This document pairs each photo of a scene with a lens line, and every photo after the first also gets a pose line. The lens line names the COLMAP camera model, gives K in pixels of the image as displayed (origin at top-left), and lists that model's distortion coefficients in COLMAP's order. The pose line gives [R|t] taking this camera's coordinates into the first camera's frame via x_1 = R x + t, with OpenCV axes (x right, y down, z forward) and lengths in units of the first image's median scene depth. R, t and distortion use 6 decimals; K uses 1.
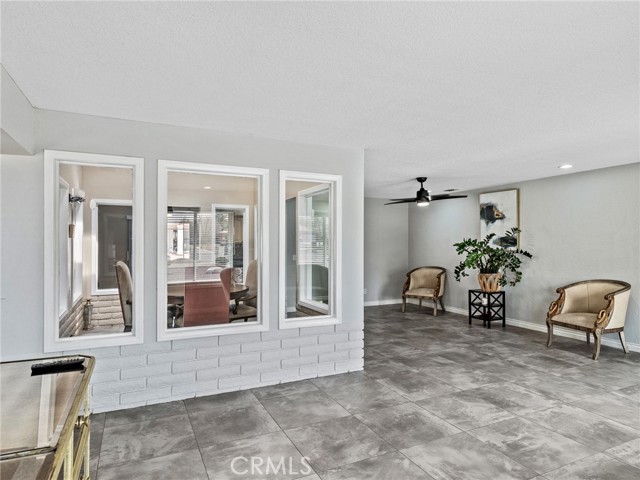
lens RADIAL K [[396.3, 0, 318.5], [0, 396.3, 236.7], [0, 0, 1]] dist [-0.005238, 0.000700]
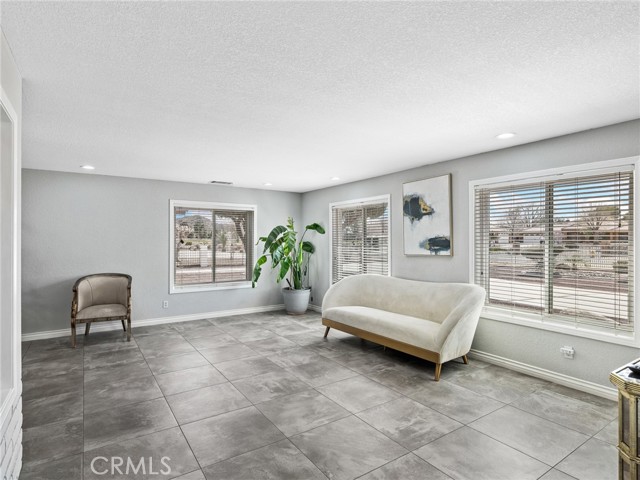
lens RADIAL K [[355.5, 0, 320.3], [0, 355.5, 242.8], [0, 0, 1]] dist [0.002612, -0.001571]
pose [[-0.146122, -0.012417, 0.989189, -0.514538], [-0.011335, 0.999877, 0.010877, 0.002776], [-0.989202, -0.009623, -0.146245, 0.723562]]
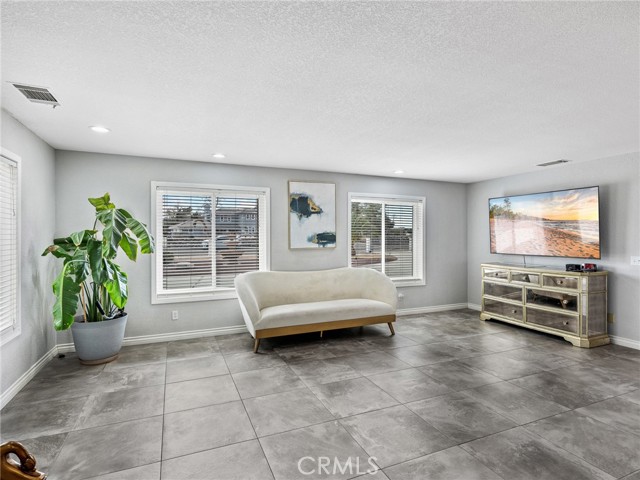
lens RADIAL K [[343.5, 0, 321.9], [0, 343.5, 240.2], [0, 0, 1]] dist [0.000454, -0.000141]
pose [[-0.999519, -0.005191, 0.030586, 0.565327], [-0.005365, 0.999970, -0.005618, 0.030401], [-0.030556, -0.005779, -0.999516, 1.548507]]
